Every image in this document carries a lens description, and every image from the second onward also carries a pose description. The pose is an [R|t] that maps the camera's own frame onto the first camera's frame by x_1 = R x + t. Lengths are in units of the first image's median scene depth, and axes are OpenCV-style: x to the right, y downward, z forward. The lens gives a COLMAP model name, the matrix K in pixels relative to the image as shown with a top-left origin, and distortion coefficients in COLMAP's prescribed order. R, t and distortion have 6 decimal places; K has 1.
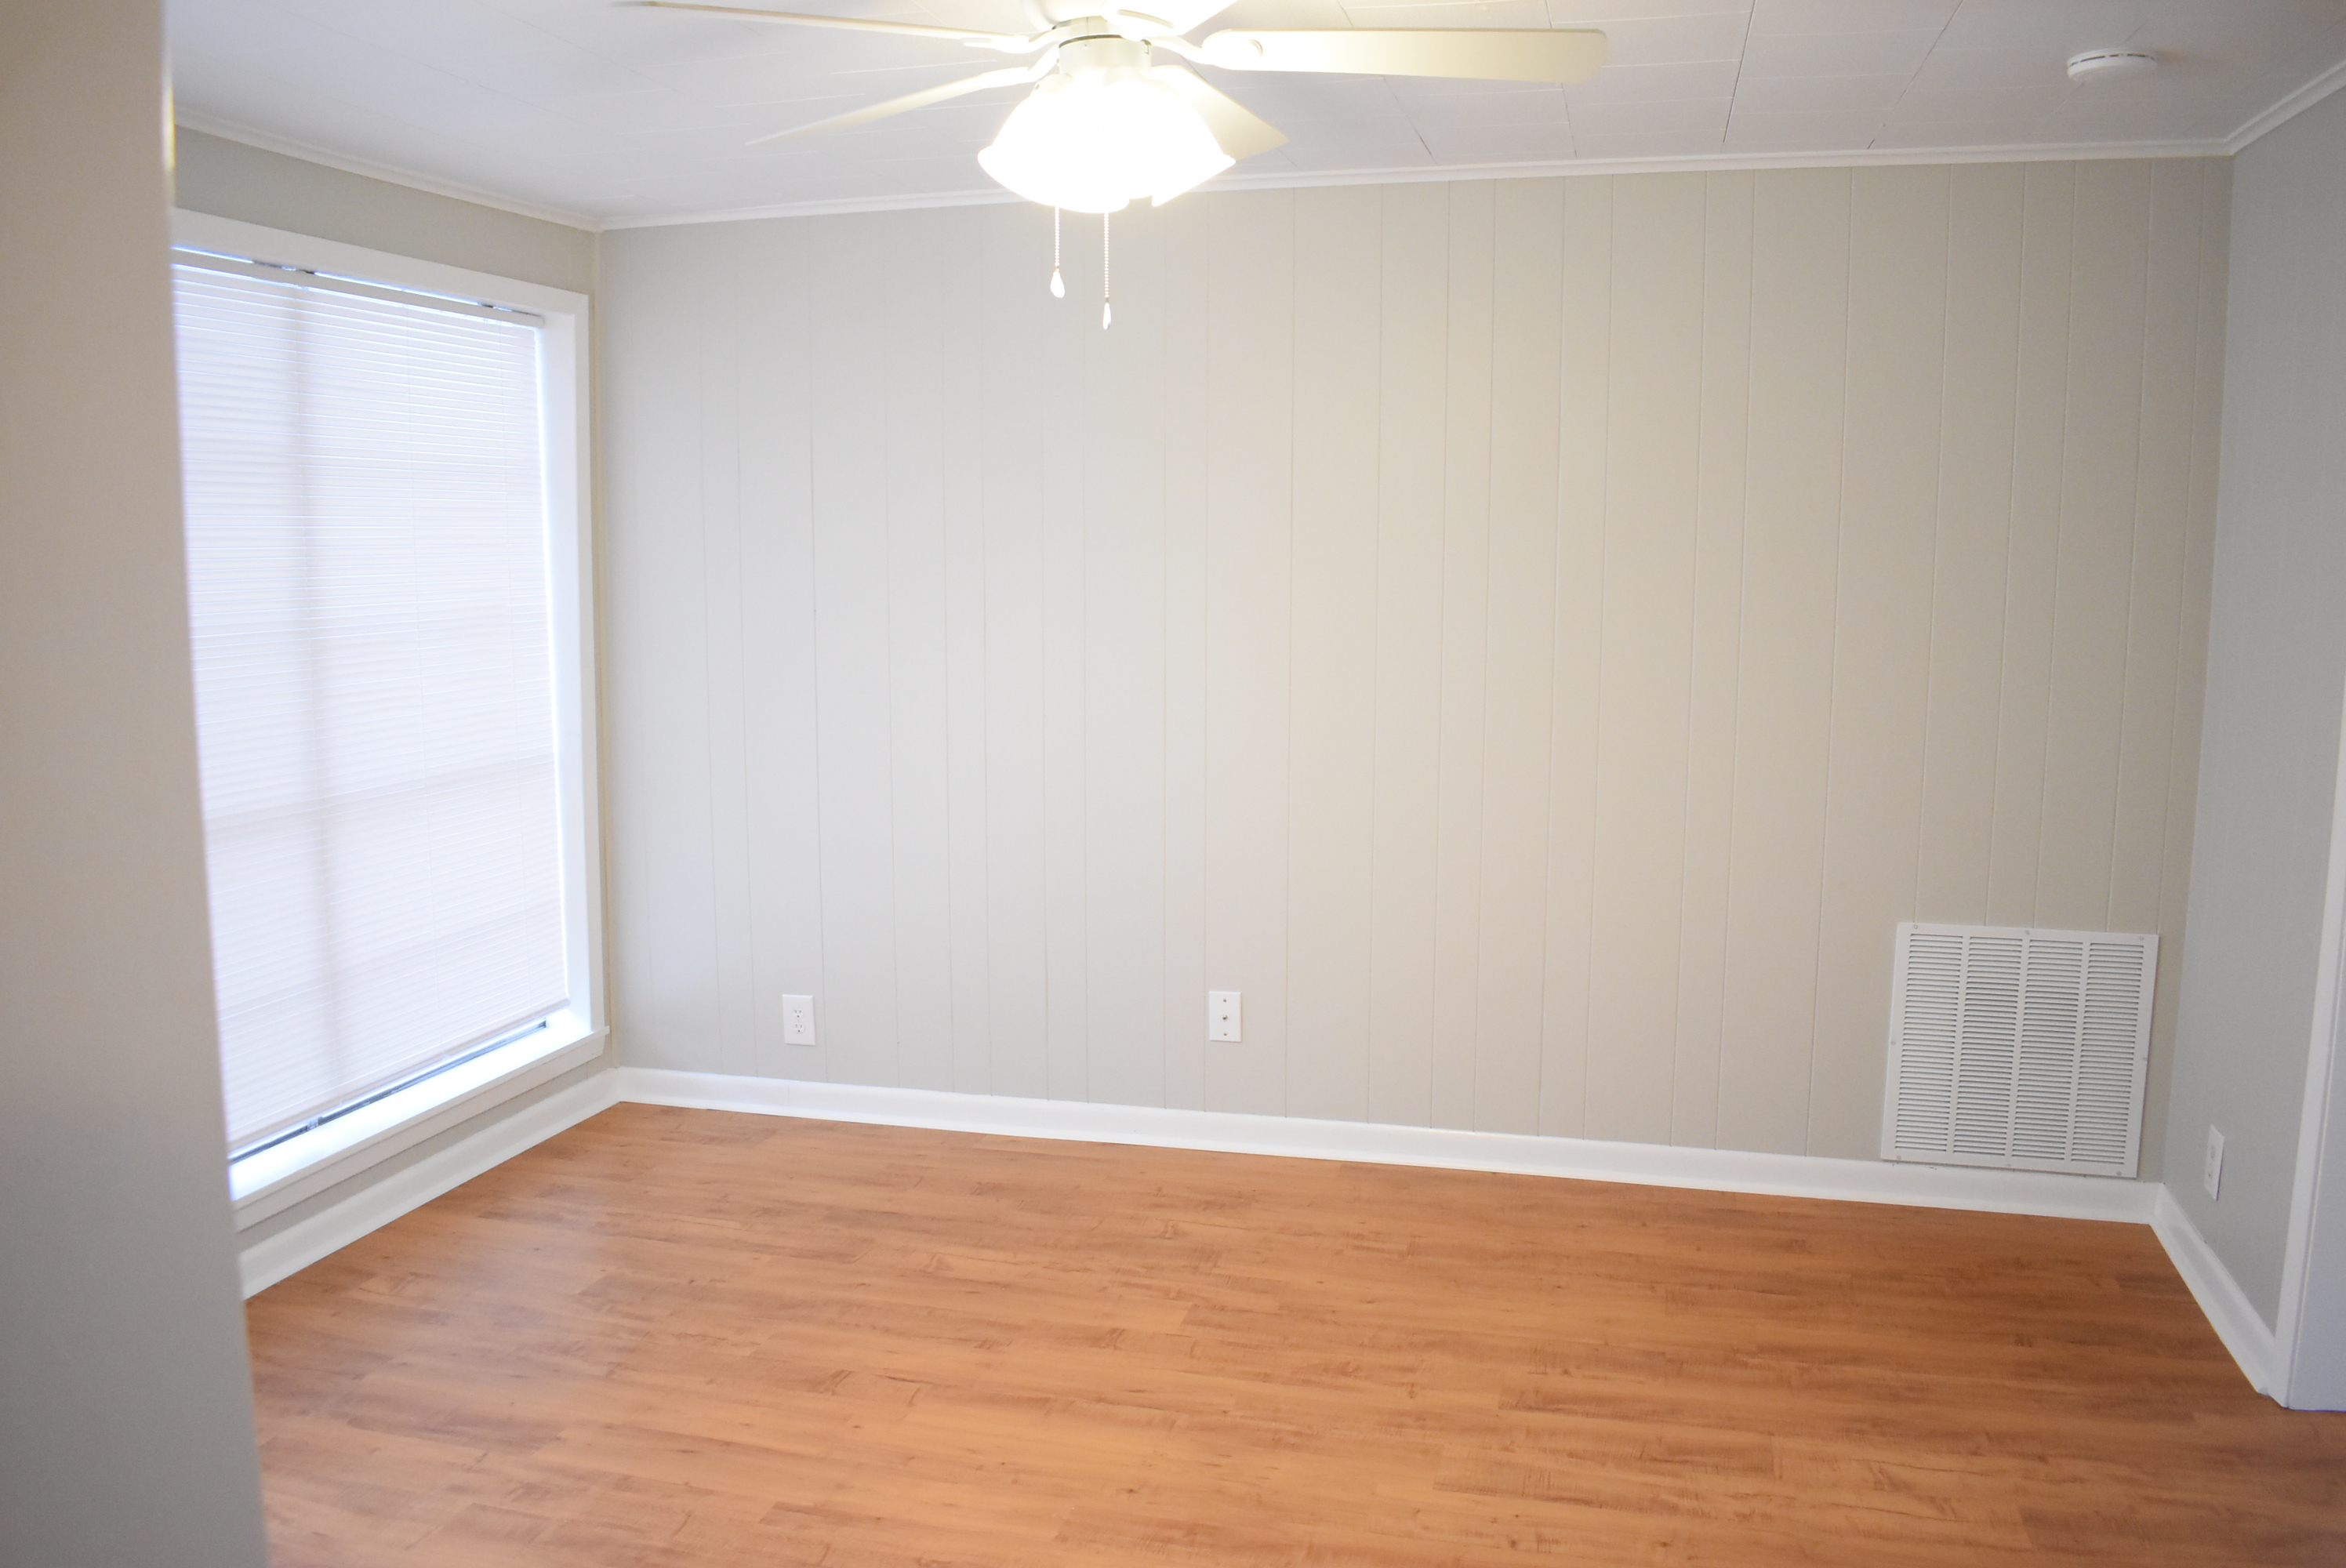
lens RADIAL K [[1892.1, 0, 1173.0], [0, 1892.1, 784.0], [0, 0, 1]] dist [-0.058834, -0.013513]
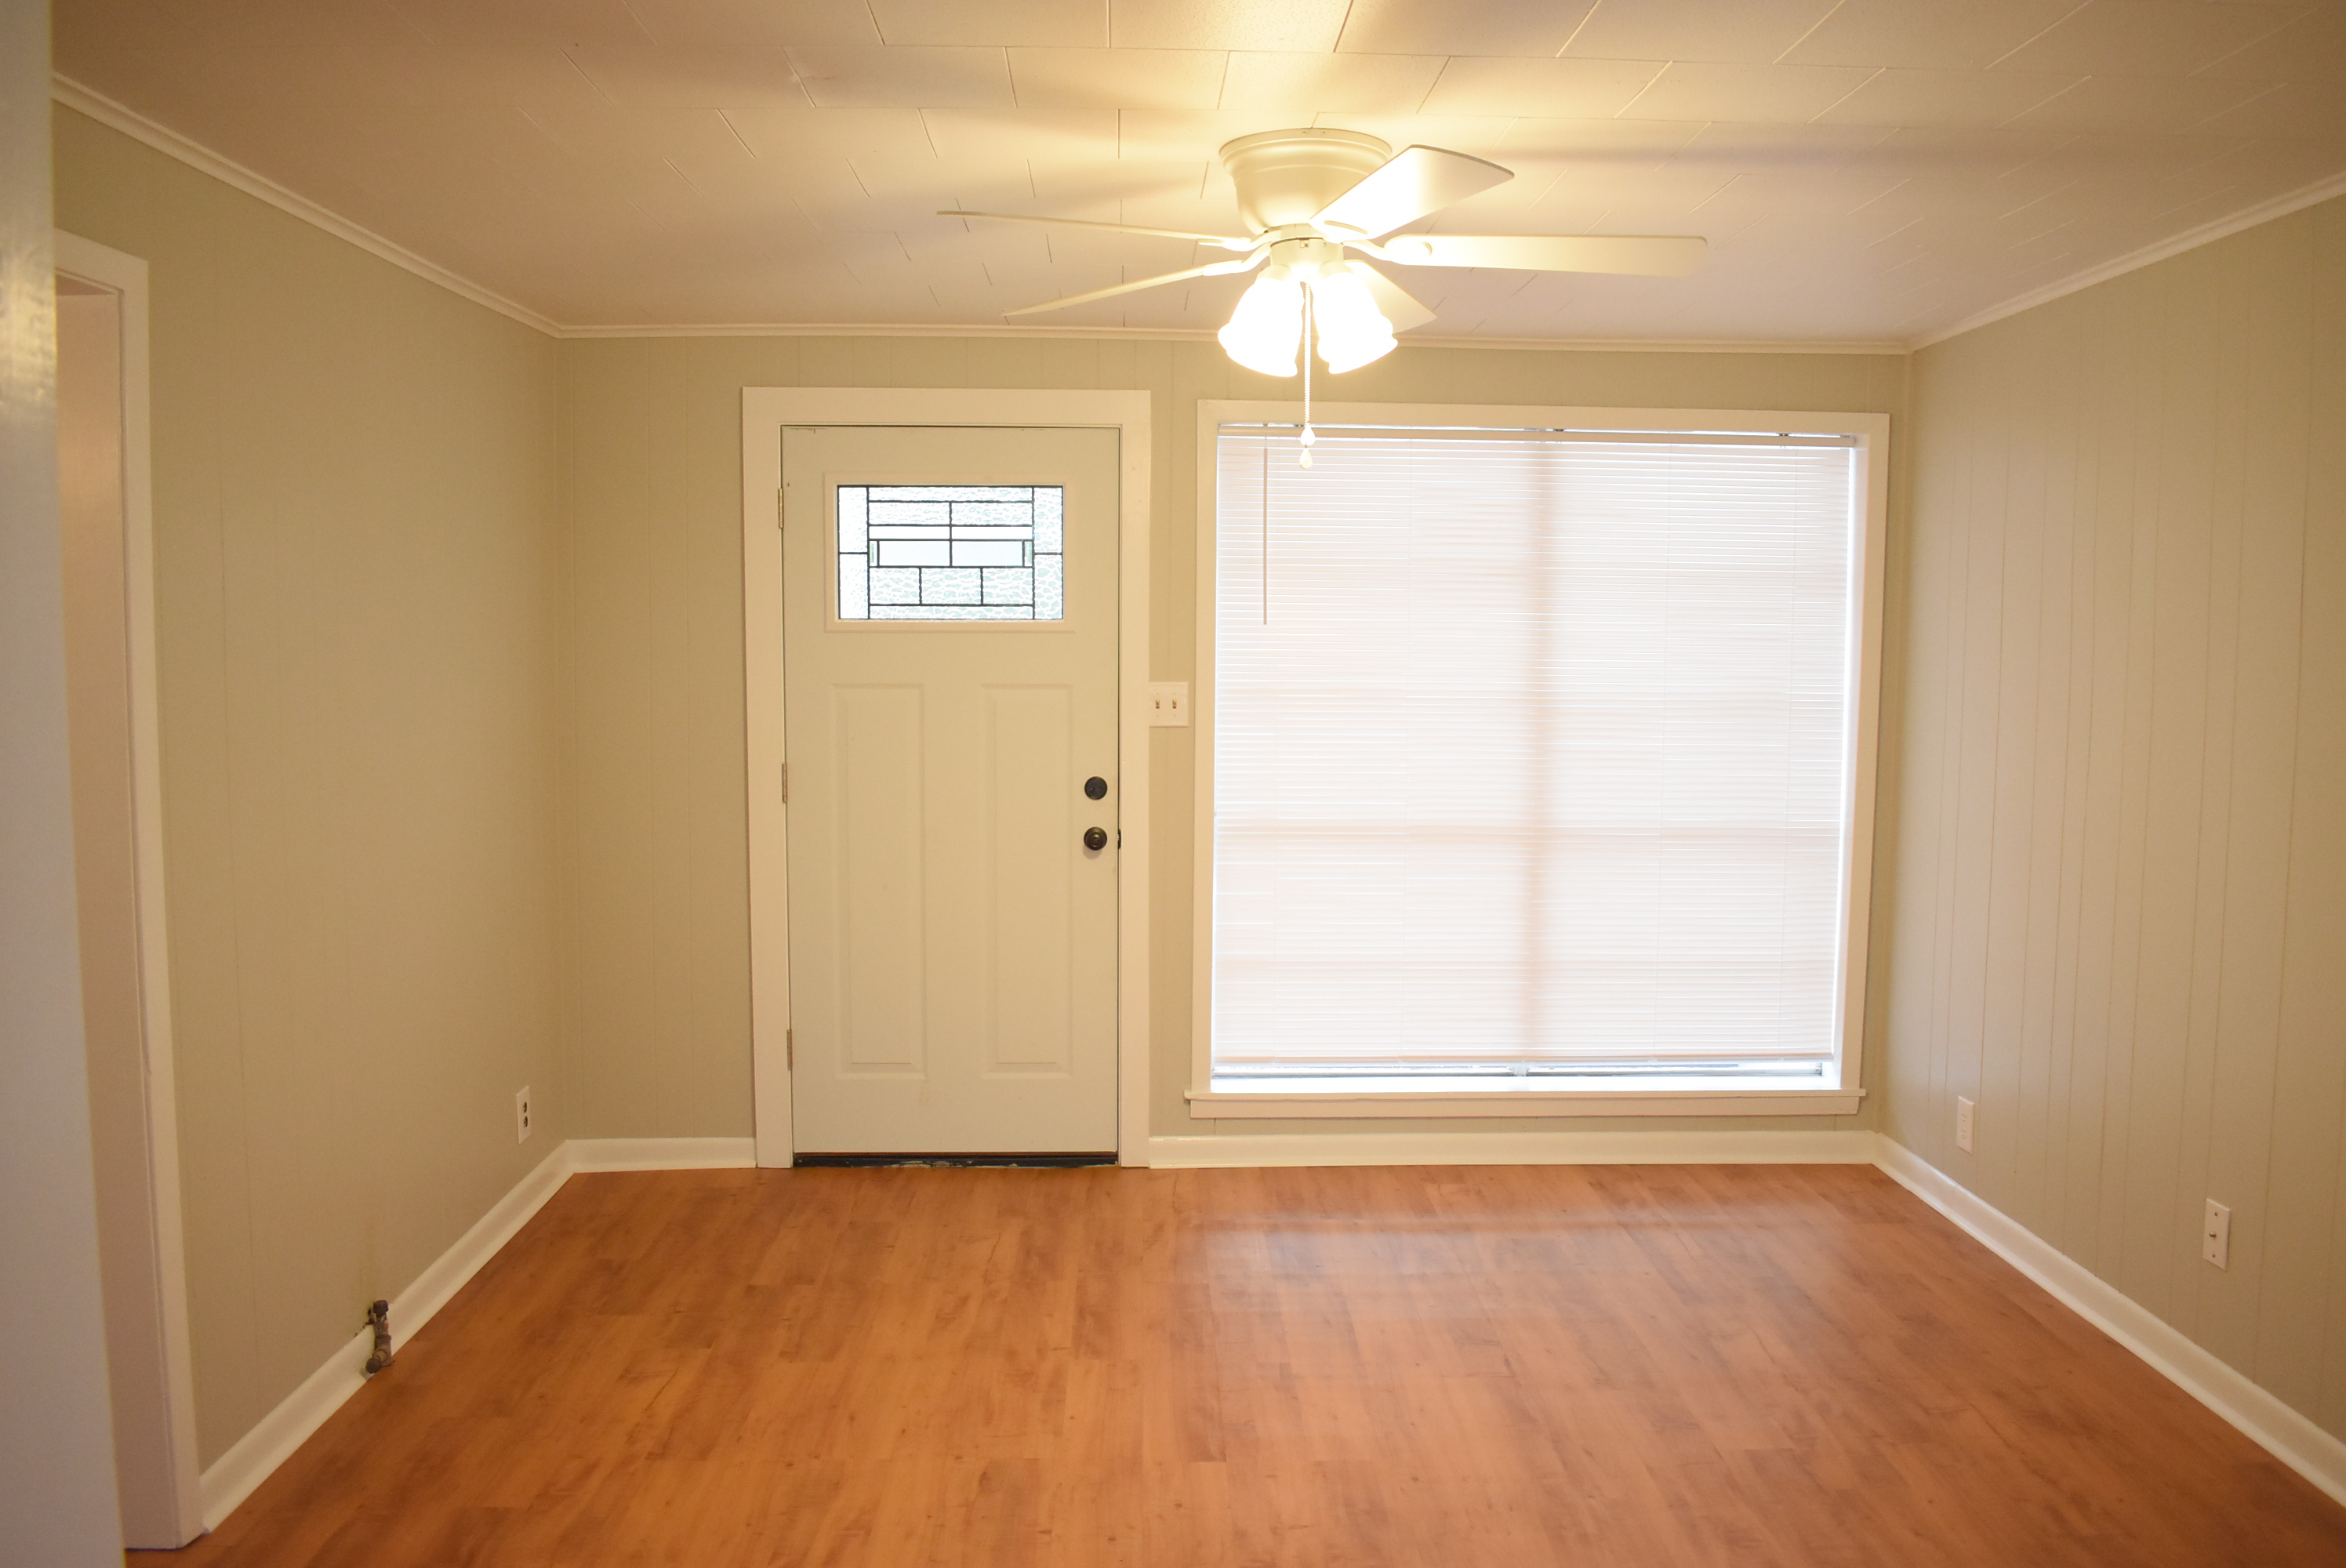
lens RADIAL K [[1836.7, 0, 1173.0], [0, 1836.7, 784.0], [0, 0, 1]] dist [-0.051130, 0.002621]
pose [[0.272191, 0.079858, -0.958924, 0.721518], [-0.137787, 0.989515, 0.043295, -0.043225], [0.952327, 0.120343, 0.280340, 0.395770]]
